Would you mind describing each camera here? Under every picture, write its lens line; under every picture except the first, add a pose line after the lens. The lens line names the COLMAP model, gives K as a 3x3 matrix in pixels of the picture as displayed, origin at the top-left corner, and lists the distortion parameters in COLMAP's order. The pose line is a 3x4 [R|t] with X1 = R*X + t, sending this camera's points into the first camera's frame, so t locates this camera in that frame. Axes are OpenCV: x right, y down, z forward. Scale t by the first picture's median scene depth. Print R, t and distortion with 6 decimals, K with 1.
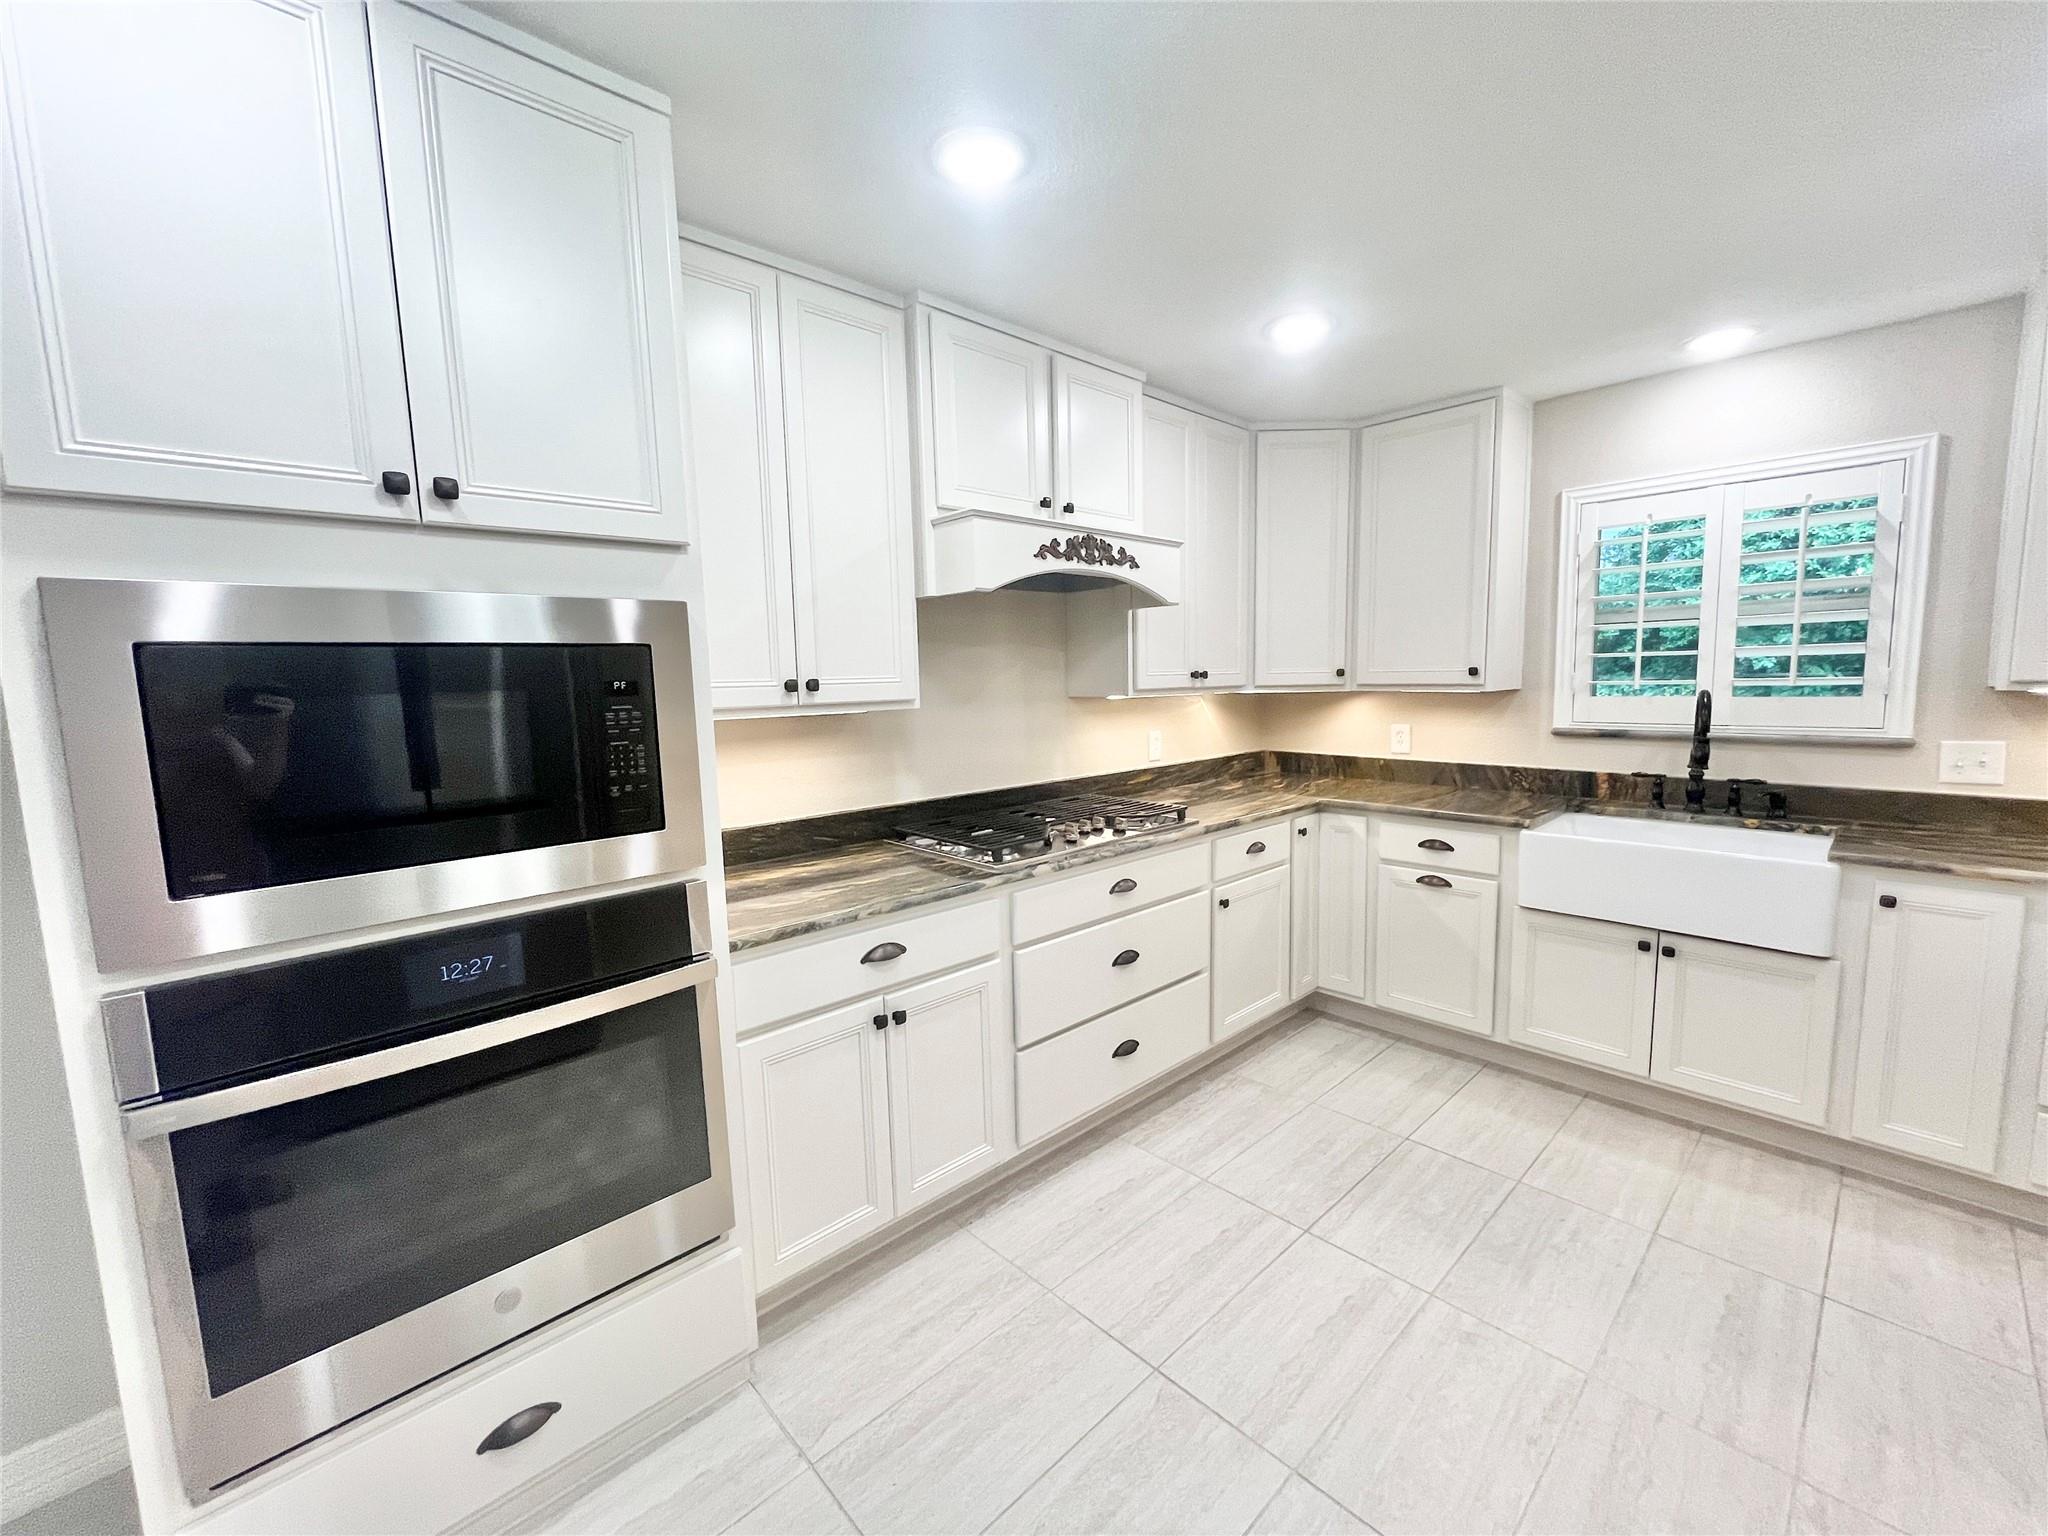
lens RADIAL K [[822.9, 0, 1024.0], [0, 822.9, 768.0], [0, 0, 1]] dist [-0.008494, -0.000017]
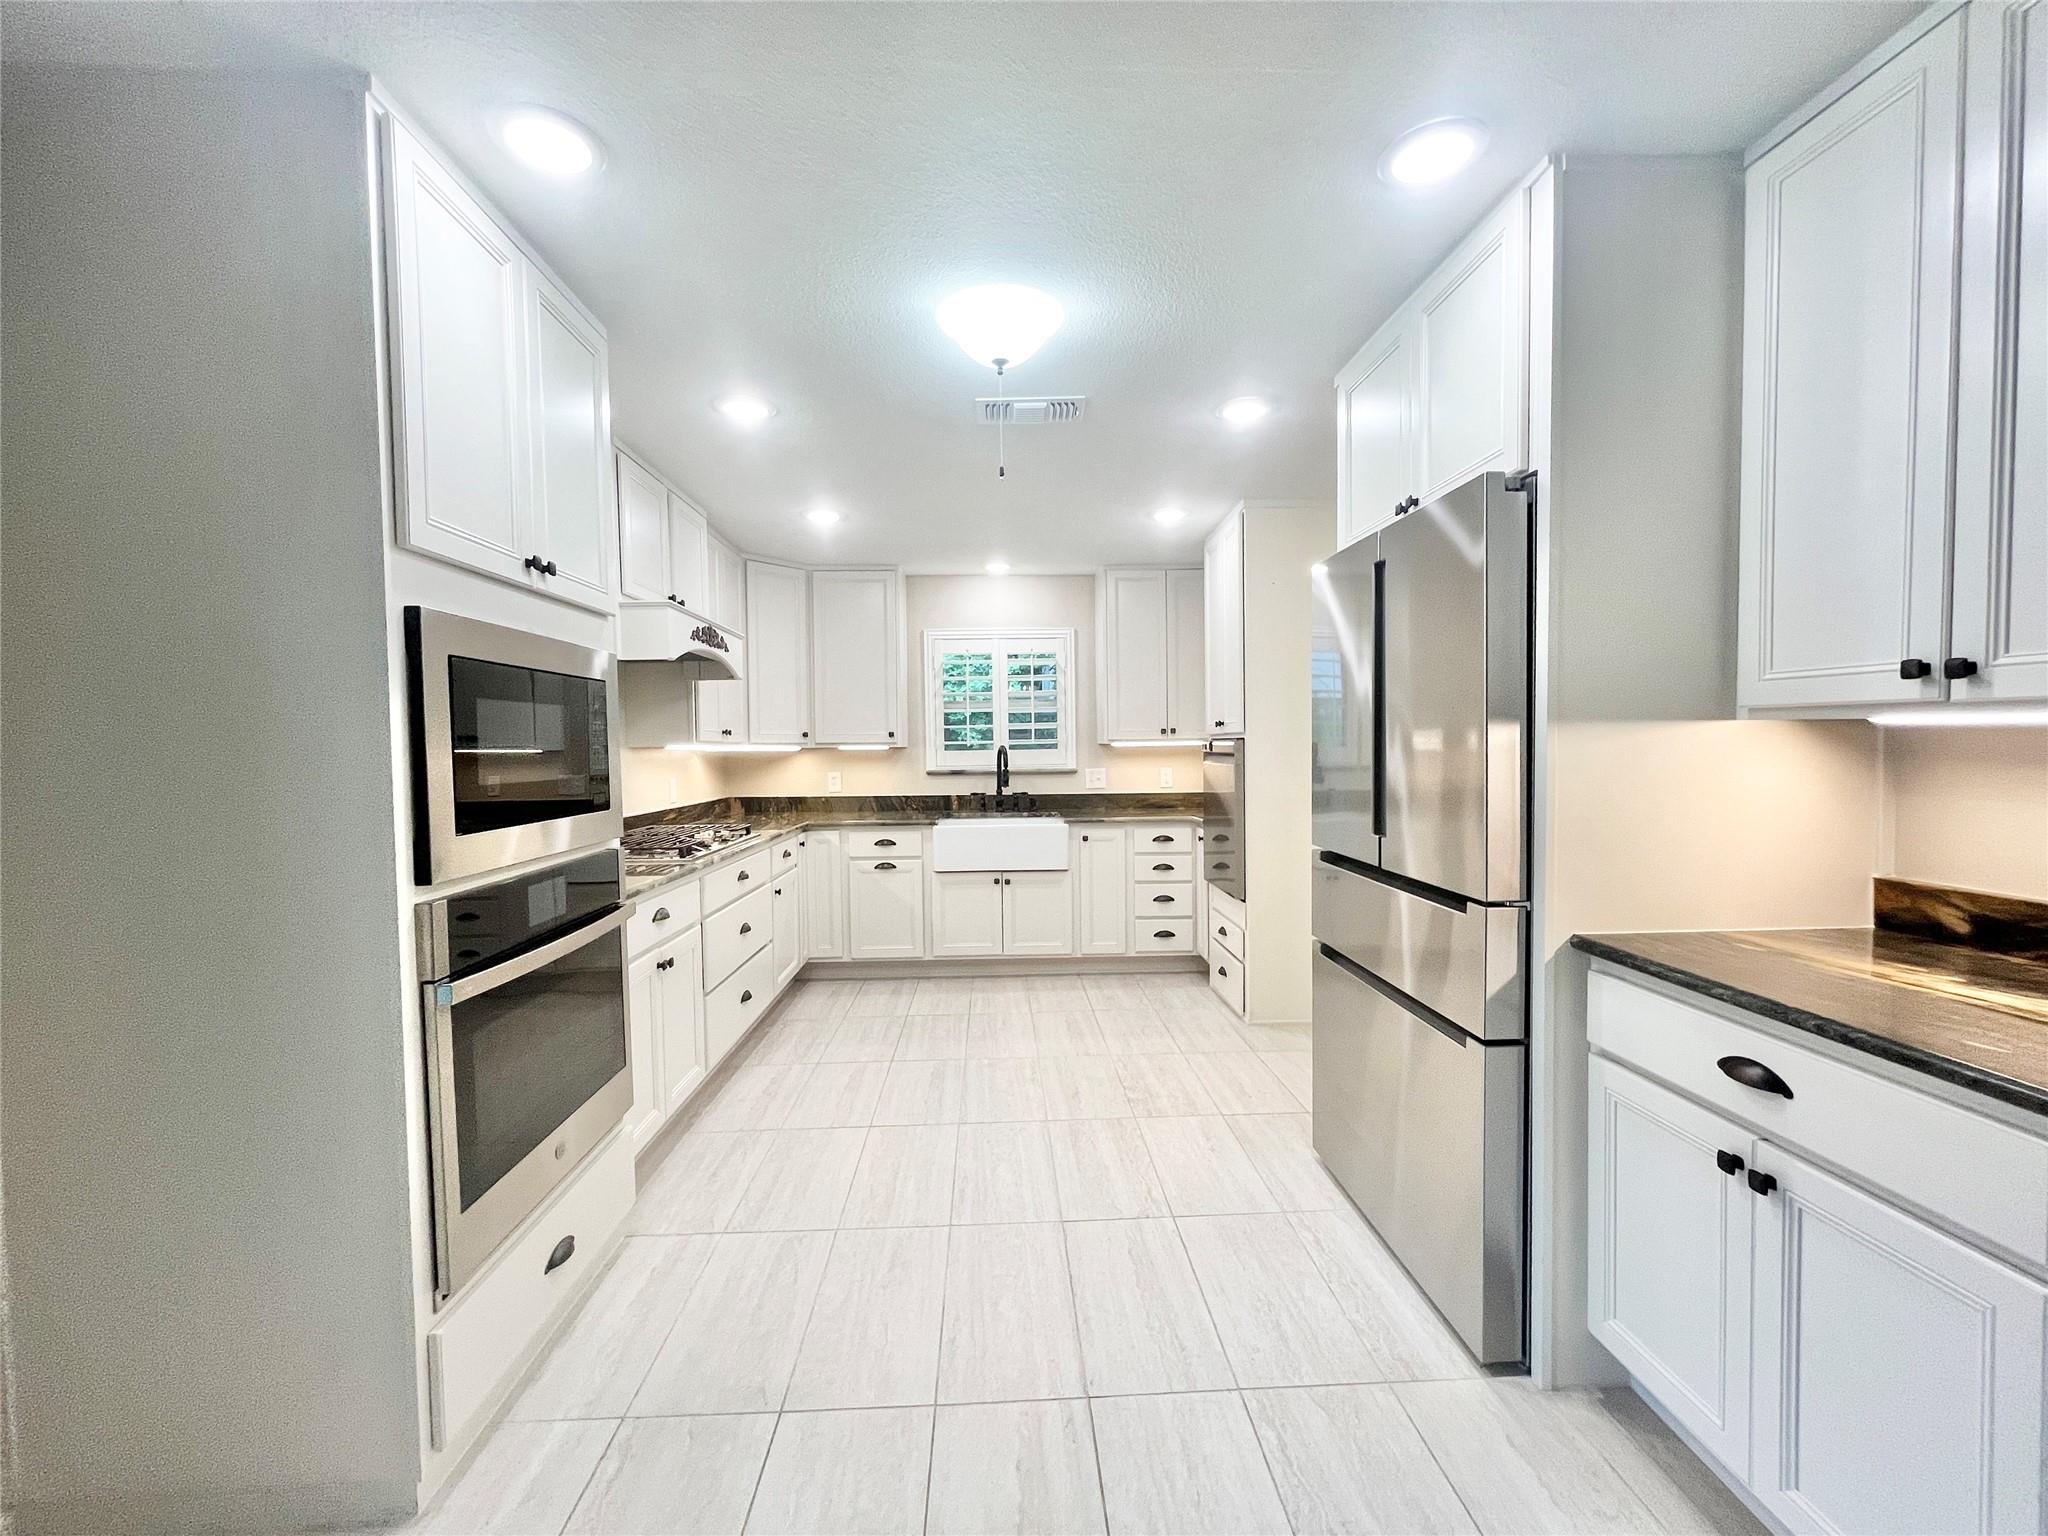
lens RADIAL K [[810.9, 0, 1024.0], [0, 810.9, 768.0], [0, 0, 1]] dist [-0.013847, -0.000020]
pose [[0.654503, -0.005539, 0.756039, -0.533973], [0.083602, 0.994371, -0.065090, 0.080342], [-0.751423, 0.105808, 0.651282, -0.242538]]
